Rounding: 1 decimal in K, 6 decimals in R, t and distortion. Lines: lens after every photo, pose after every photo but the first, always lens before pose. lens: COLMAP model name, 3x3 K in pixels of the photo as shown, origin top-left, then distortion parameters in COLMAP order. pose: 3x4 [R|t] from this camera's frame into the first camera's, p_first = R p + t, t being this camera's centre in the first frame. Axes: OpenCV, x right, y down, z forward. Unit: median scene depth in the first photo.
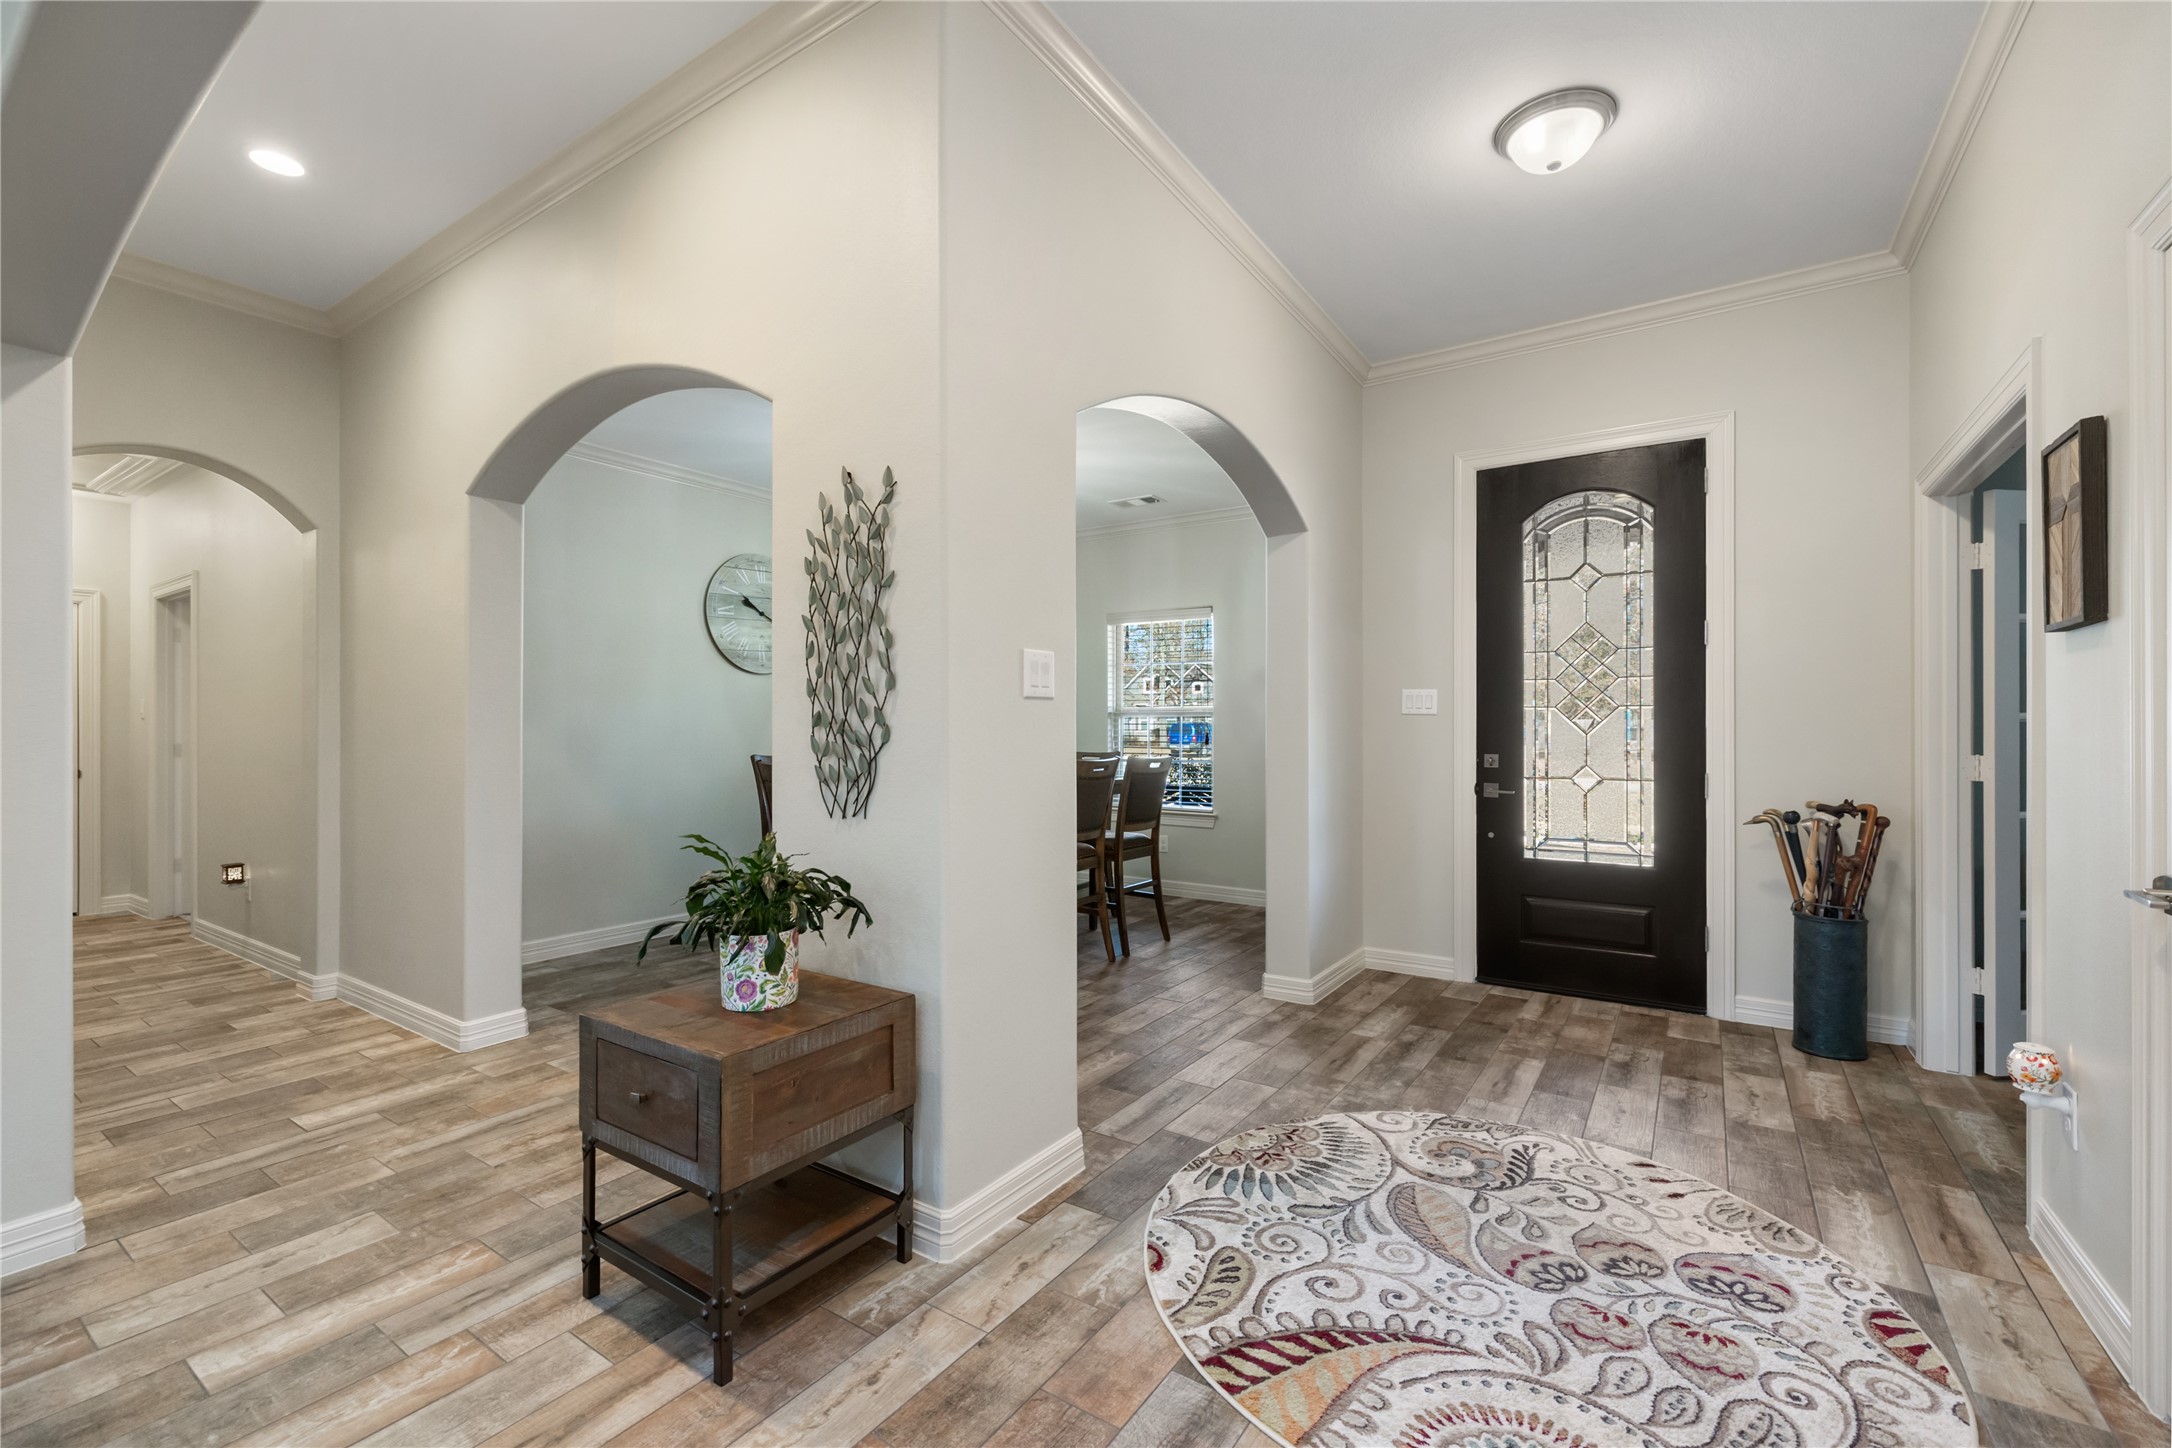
lens RADIAL K [[932.5, 0, 1088.2], [0, 932.5, 730.6], [0, 0, 1]] dist [0.004640, 0.000151]
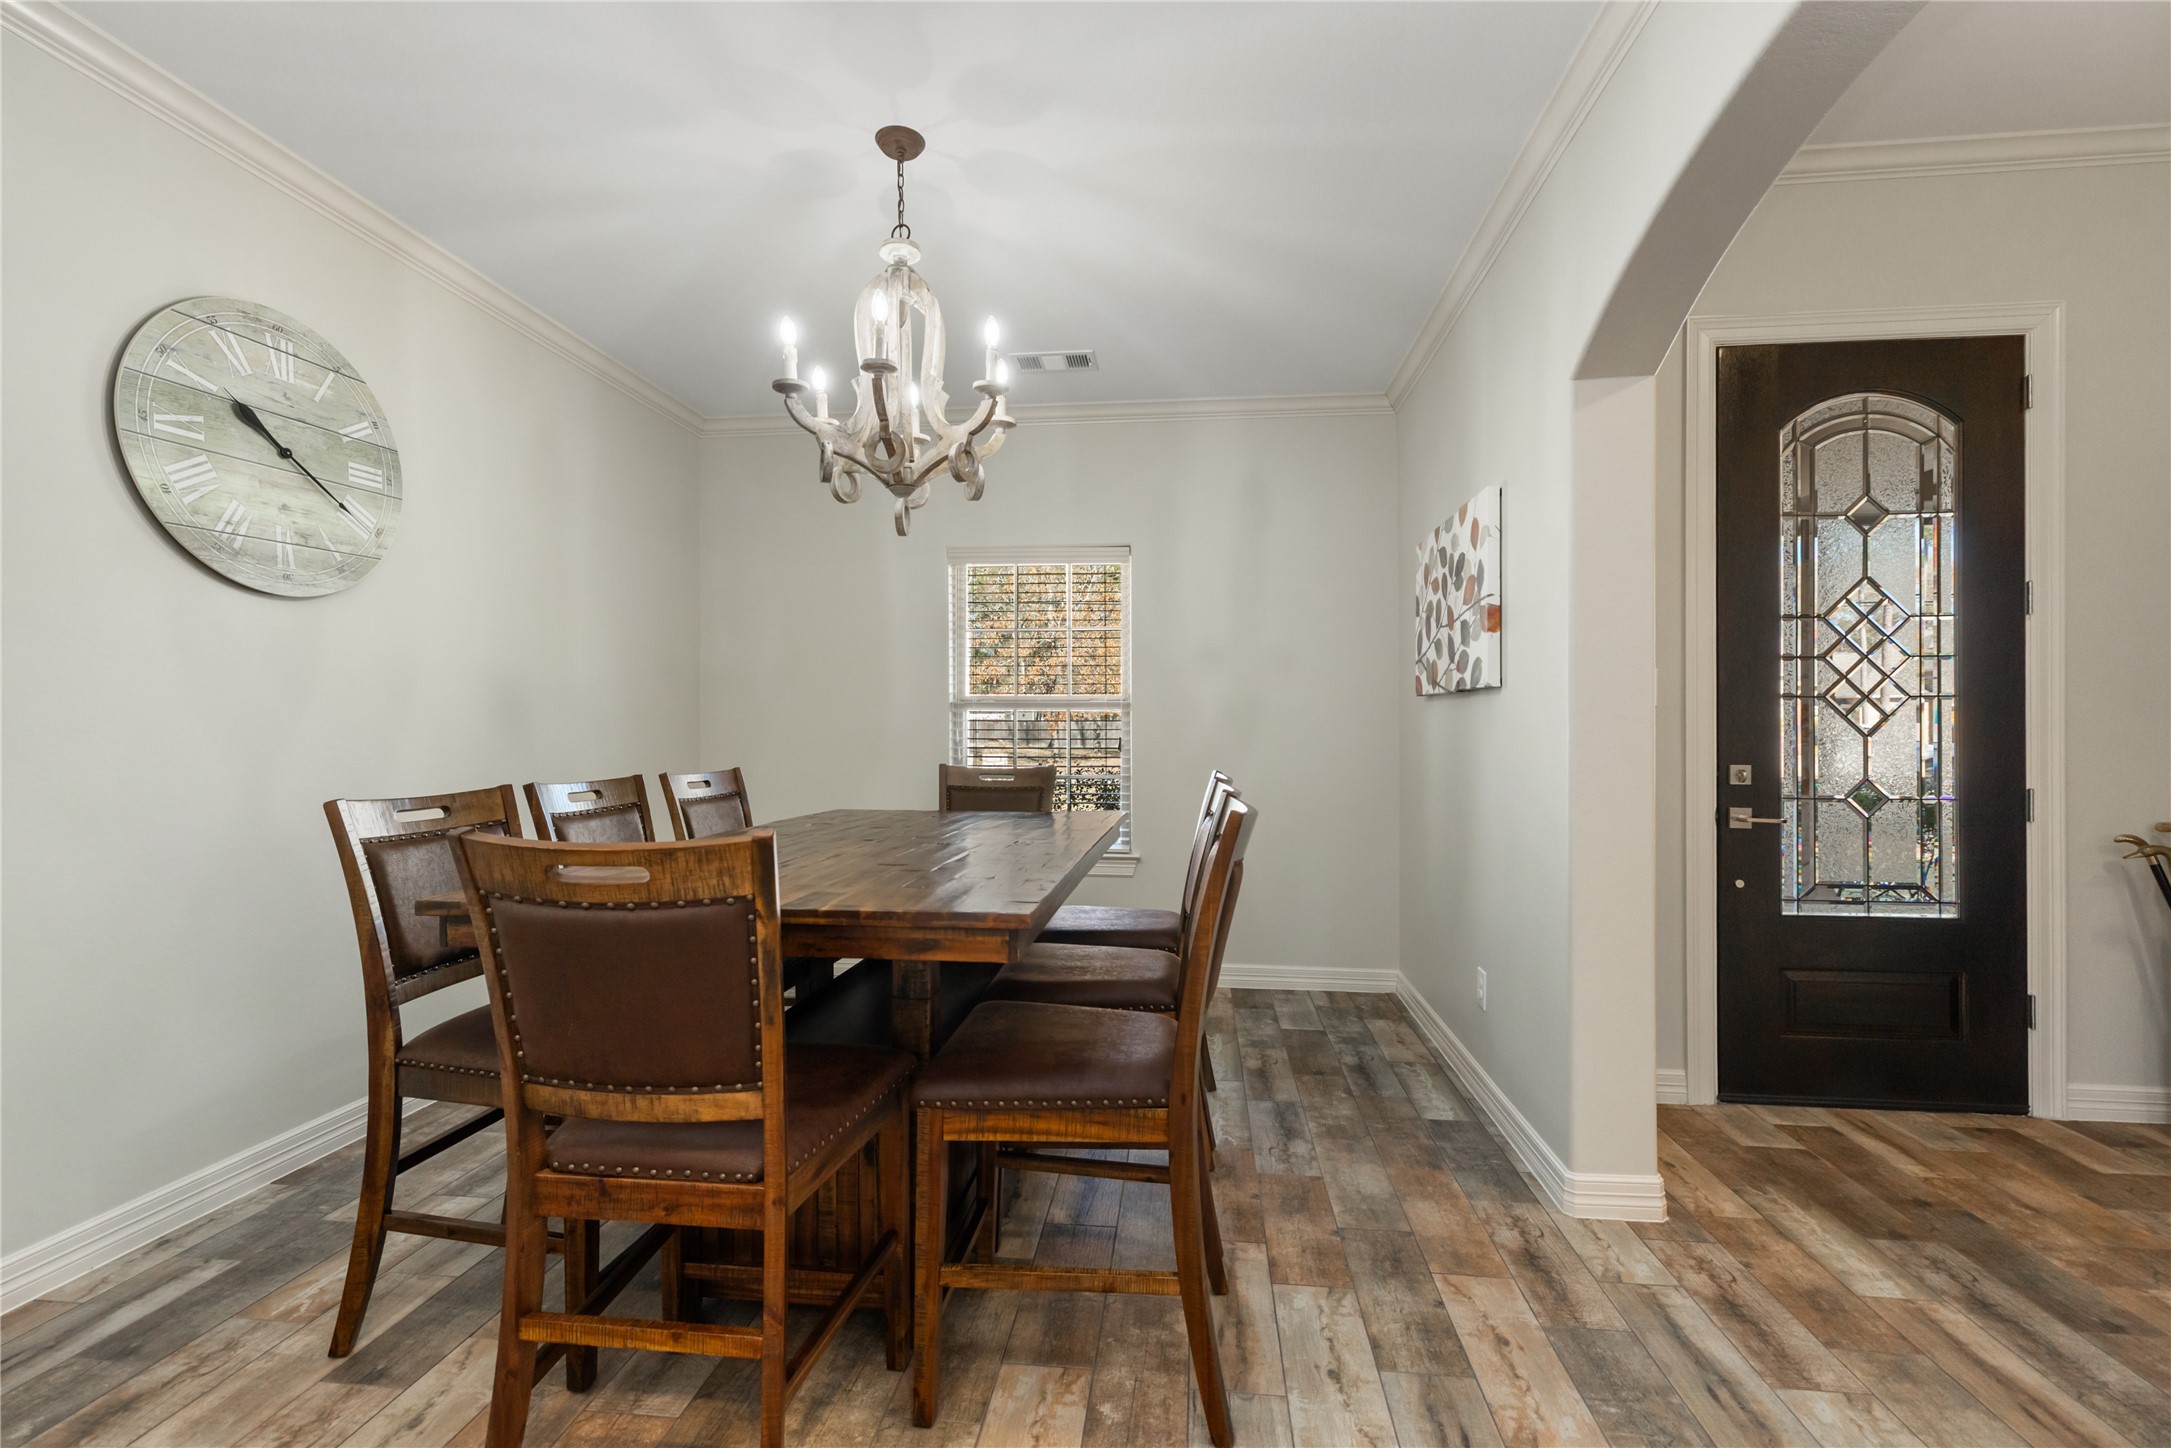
lens RADIAL K [[932.1, 0, 1091.2], [0, 932.1, 727.5], [0, 0, 1]] dist [0.004640, 0.000151]
pose [[0.880591, -0.004612, 0.473855, -0.334141], [0.003164, 0.999988, 0.003853, -0.007832], [-0.473867, -0.001894, 0.880595, 0.674692]]
